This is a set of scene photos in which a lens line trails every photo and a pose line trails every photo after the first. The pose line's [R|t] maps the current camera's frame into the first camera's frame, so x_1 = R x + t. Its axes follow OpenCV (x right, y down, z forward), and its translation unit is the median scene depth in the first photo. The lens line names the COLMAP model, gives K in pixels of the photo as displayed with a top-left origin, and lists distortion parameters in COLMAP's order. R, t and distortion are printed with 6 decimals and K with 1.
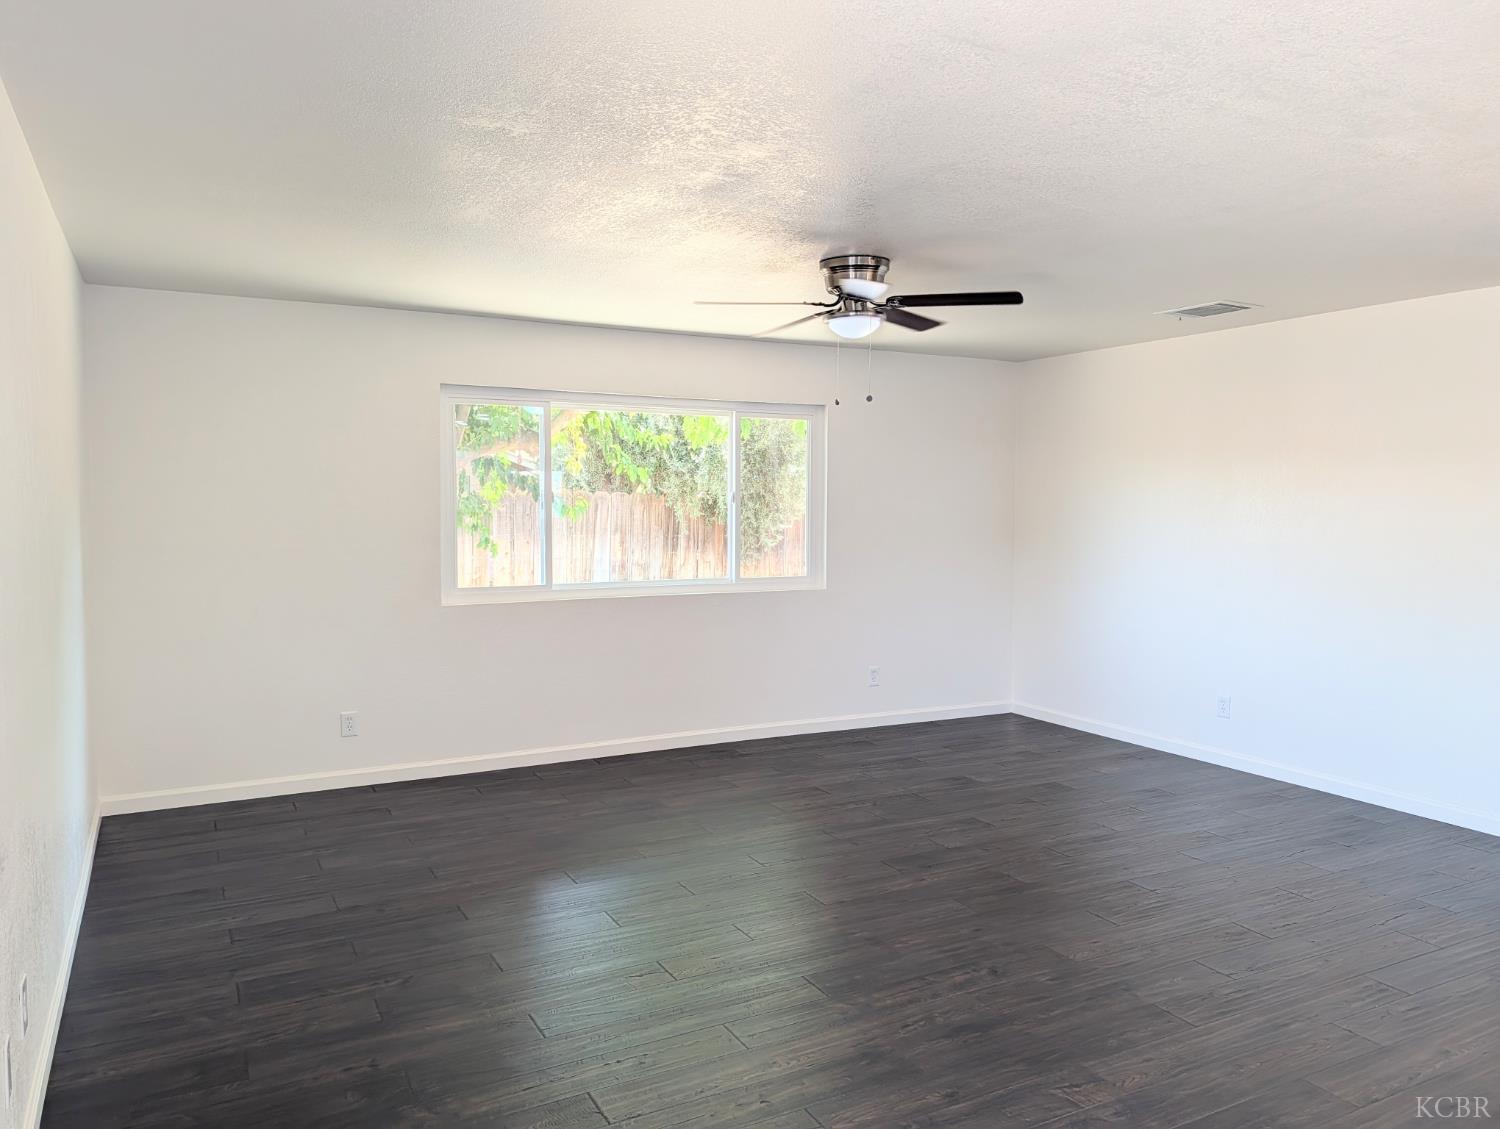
lens RADIAL K [[1084.1, 0, 735.3], [0, 1084.1, 556.6], [0, 0, 1]] dist [0.016317, -0.017646]
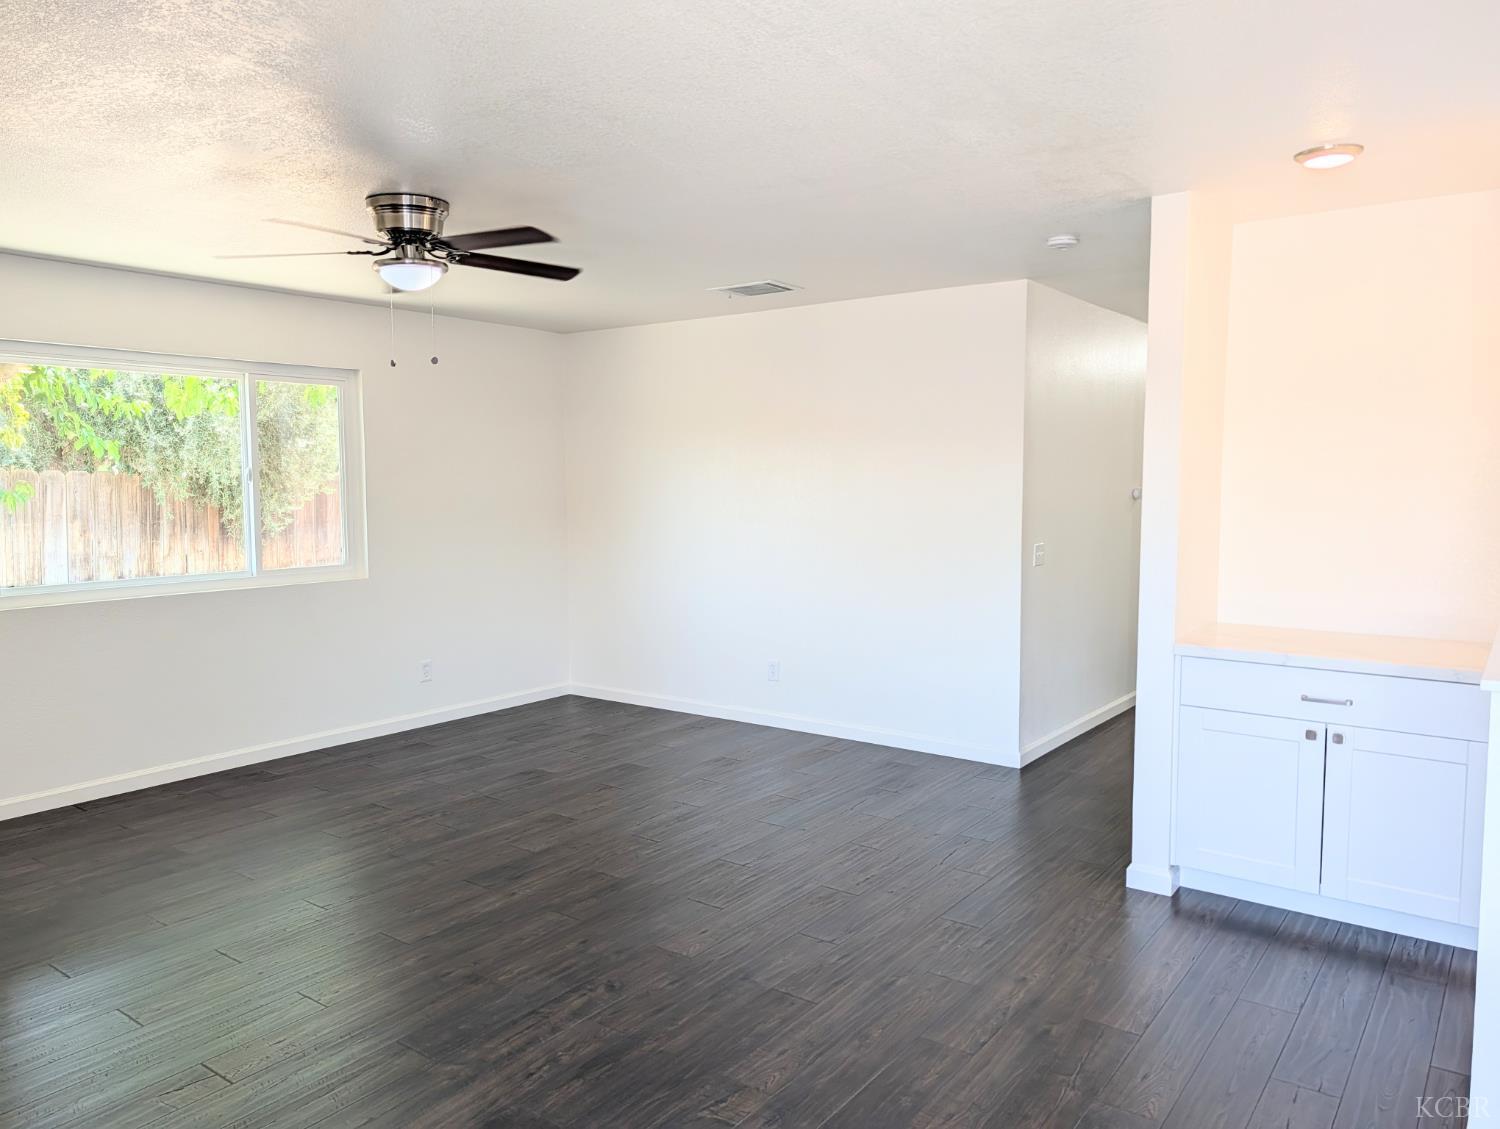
lens RADIAL K [[1084.1, 0, 743.7], [0, 1084.1, 559.9], [0, 0, 1]] dist [0.016317, -0.017646]
pose [[0.901558, -0.041442, 0.430669, -0.033057], [0.031021, 0.999032, 0.031193, -0.004599], [-0.431545, -0.014762, 0.901971, 0.095378]]
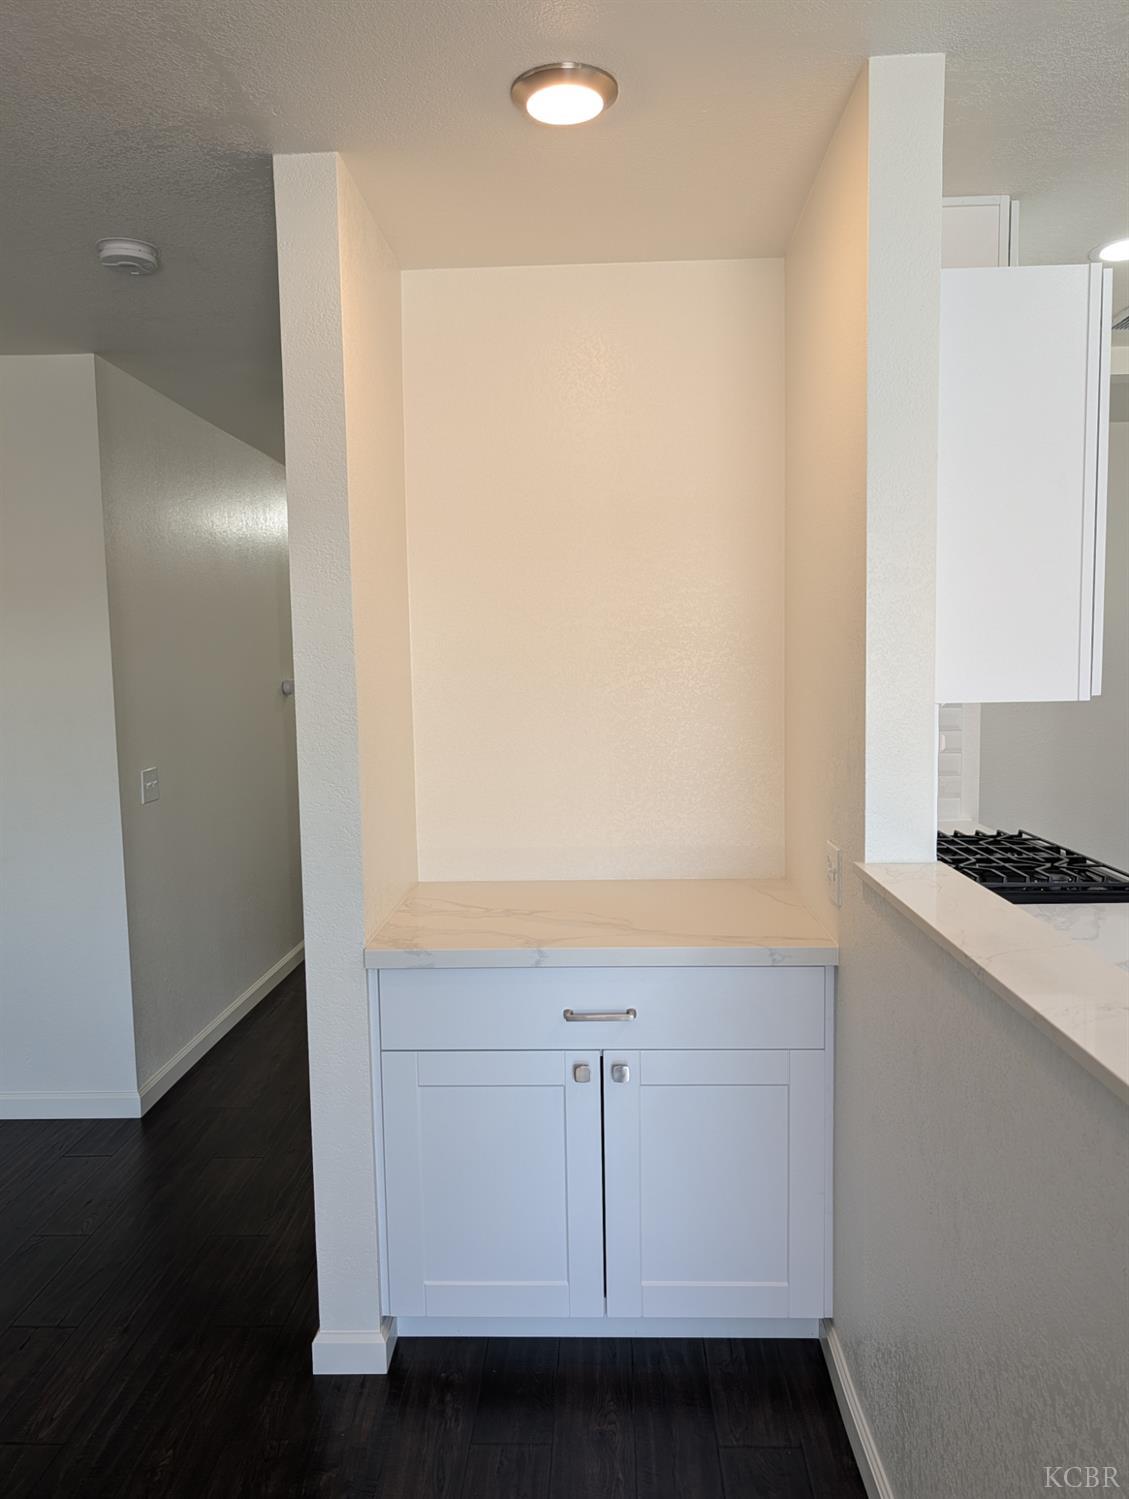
lens RADIAL K [[1083.4, 0, 552.4], [0, 1083.4, 755.4], [0, 0, 1]] dist [0.016317, -0.017646]
pose [[0.512989, -0.092588, 0.853387, 0.266222], [0.072255, 0.995295, 0.064551, -0.014773], [-0.855349, 0.028547, 0.517265, 0.385949]]
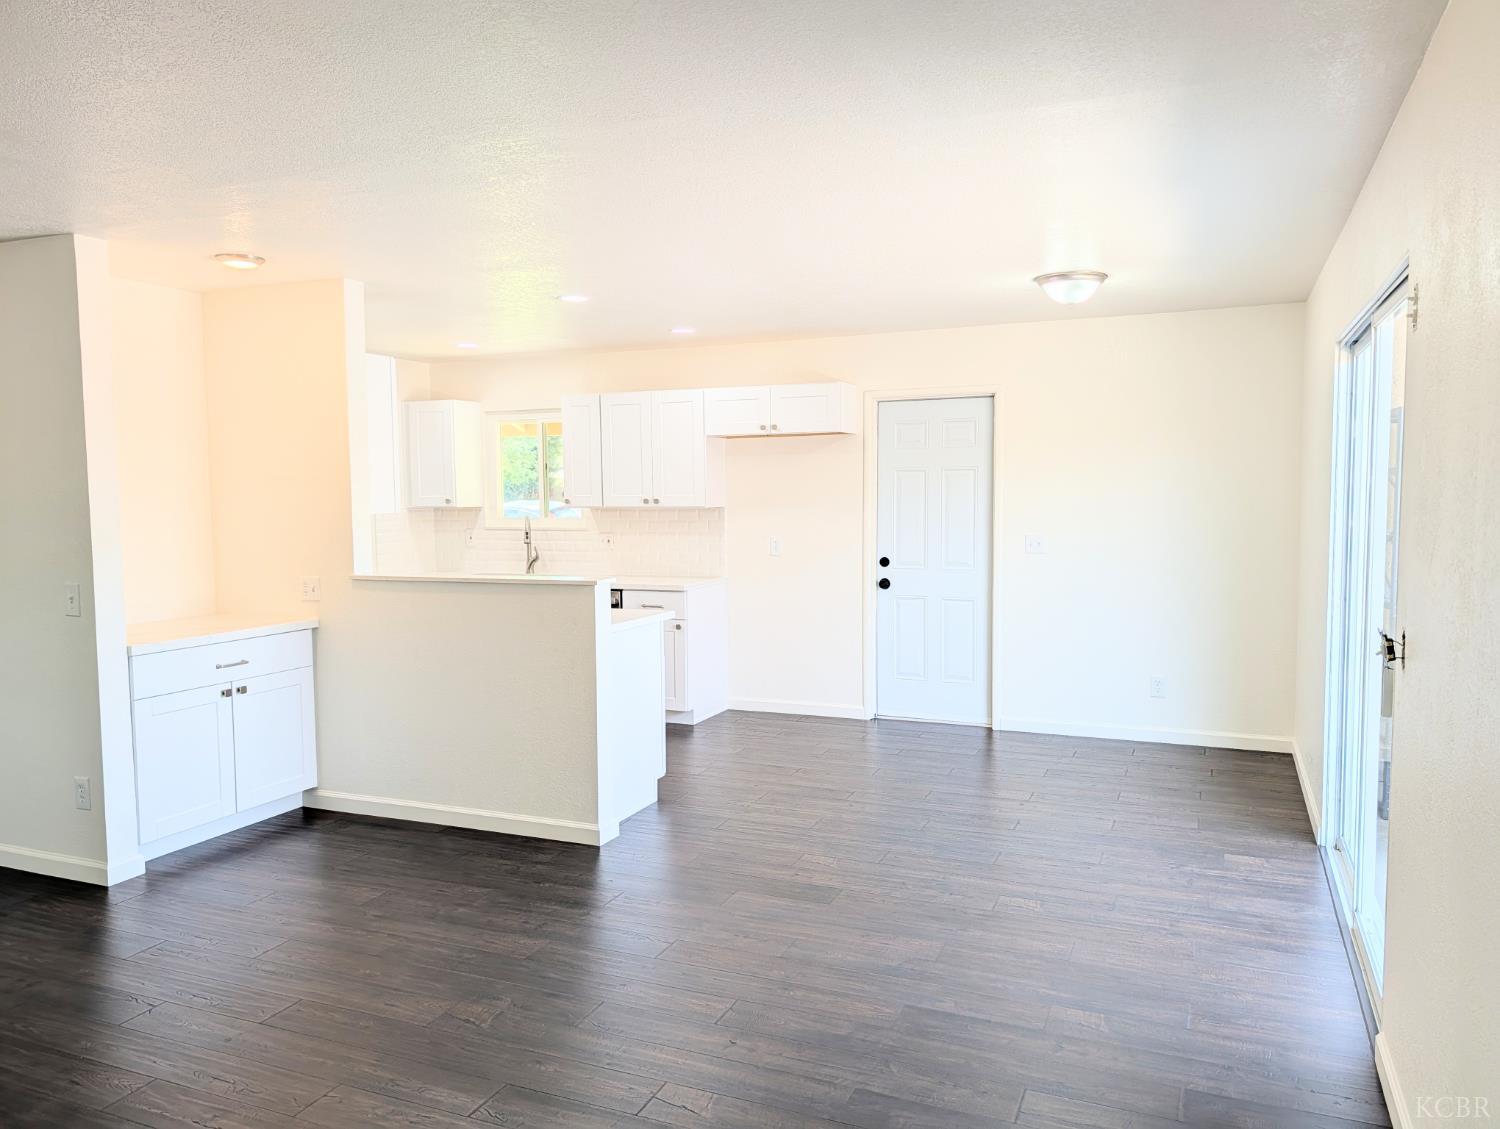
lens RADIAL K [[1084.1, 0, 760.3], [0, 1084.1, 568.5], [0, 0, 1]] dist [0.016317, -0.017646]
pose [[-0.645569, -0.058651, 0.761447, -0.435993], [0.046007, 0.992249, 0.115435, -0.053595], [-0.762315, 0.109553, -0.637867, 0.893745]]
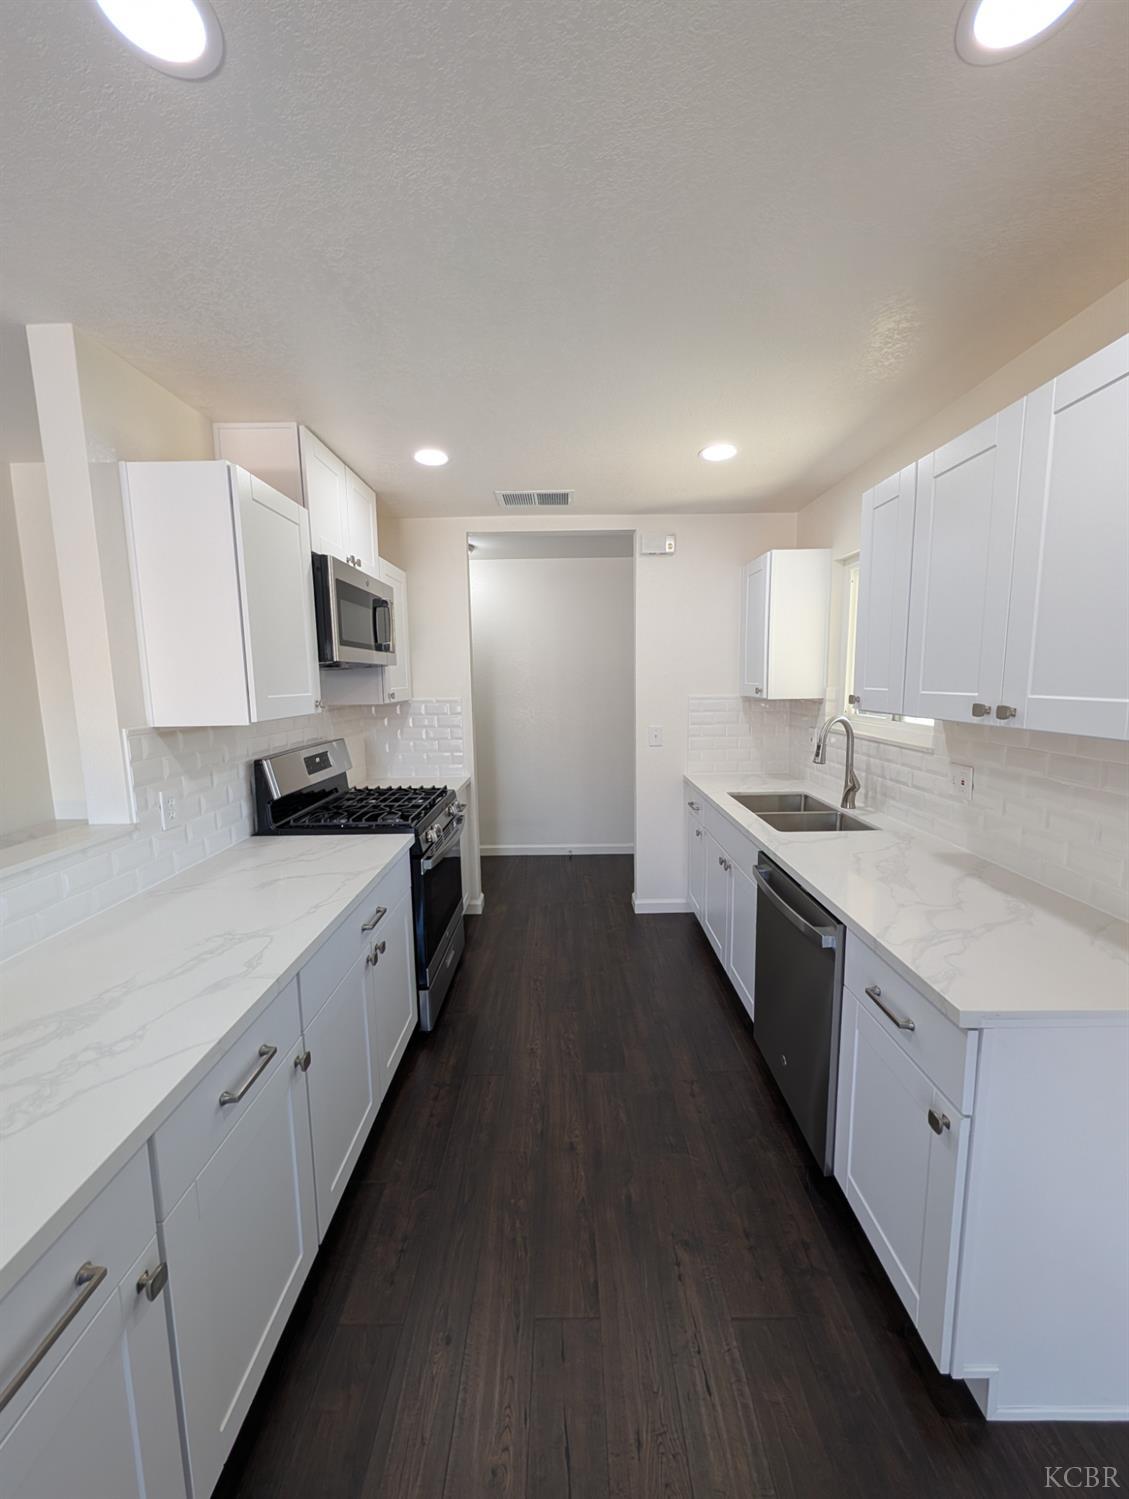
lens RADIAL K [[545.7, 0, 561.5], [0, 545.7, 746.0], [0, 0, 1]] dist [0.002556, 0.000395]
pose [[0.464658, -0.128034, 0.876185, 0.511809], [0.068029, 0.991729, 0.108841, -0.004772], [-0.882873, 0.009032, 0.469525, 0.061831]]
